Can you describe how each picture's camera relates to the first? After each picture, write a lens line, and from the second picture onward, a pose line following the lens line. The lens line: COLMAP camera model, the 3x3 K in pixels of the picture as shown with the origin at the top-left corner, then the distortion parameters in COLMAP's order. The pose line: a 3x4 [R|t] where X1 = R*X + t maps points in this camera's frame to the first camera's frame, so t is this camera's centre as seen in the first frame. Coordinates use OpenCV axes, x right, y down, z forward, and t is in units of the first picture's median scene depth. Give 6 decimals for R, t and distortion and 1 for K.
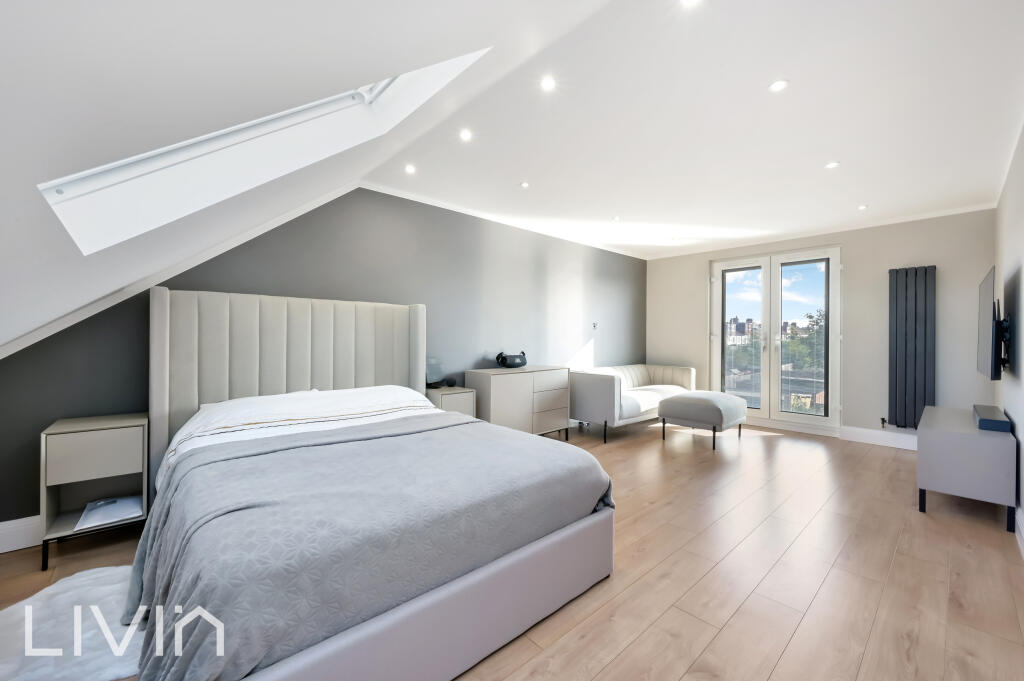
lens RADIAL K [[409.5, 0, 509.6], [0, 409.5, 339.3], [0, 0, 1]] dist [-0.002113, -0.000634]
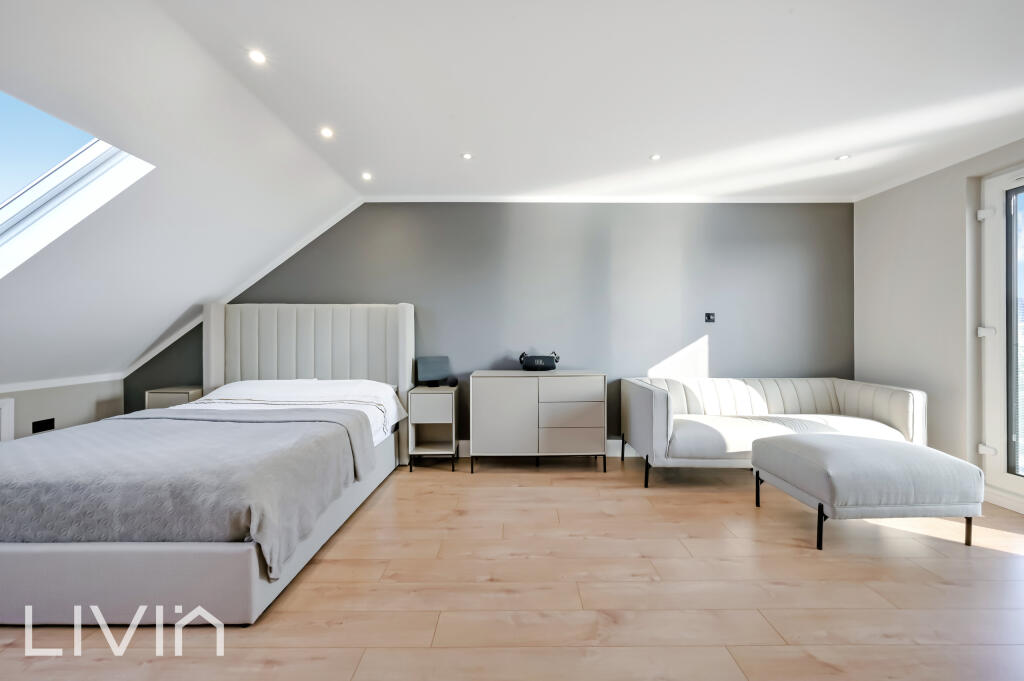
lens RADIAL K [[409.5, 0, 511.6], [0, 409.5, 338.0], [0, 0, 1]] dist [-0.002113, -0.000634]
pose [[0.739604, 0.000370, -0.673042, 0.544046], [0.001190, 0.999998, 0.001857, 0.000153], [0.673041, -0.002175, 0.739602, 0.345532]]
